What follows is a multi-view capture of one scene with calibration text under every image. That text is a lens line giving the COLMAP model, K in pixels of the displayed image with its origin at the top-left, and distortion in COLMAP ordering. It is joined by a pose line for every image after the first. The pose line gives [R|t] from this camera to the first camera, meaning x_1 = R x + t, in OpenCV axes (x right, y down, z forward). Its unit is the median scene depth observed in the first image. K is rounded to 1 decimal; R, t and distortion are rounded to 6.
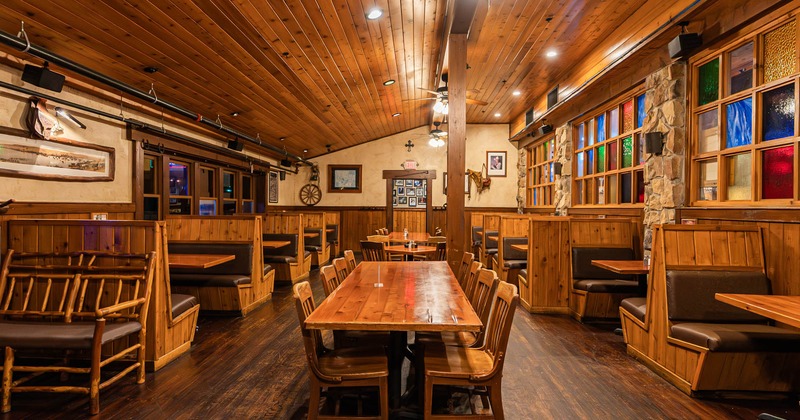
lens RADIAL K [[436.5, 0, 401.6], [0, 436.5, 211.4], [0, 0, 1]] dist [0.004623, -0.000561]
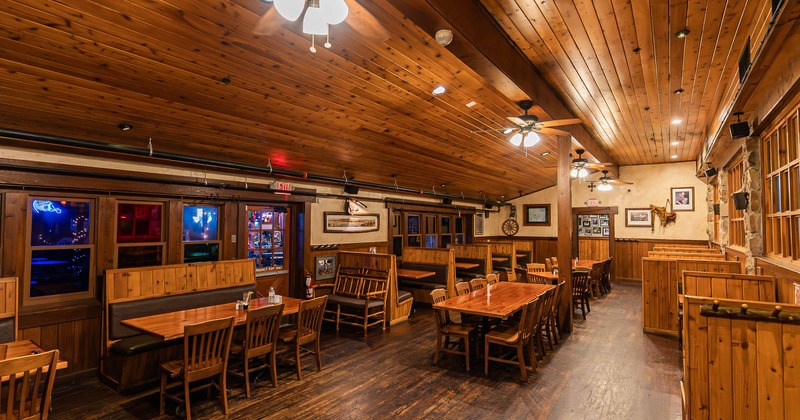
lens RADIAL K [[391.7, 0, 400.8], [0, 391.7, 211.7], [0, 0, 1]] dist [0.003310, -0.000326]
pose [[0.841048, -0.019553, -0.540608, 0.346959], [-0.005642, 0.998975, -0.044909, -0.069164], [0.540932, 0.040821, 0.840075, -0.395828]]
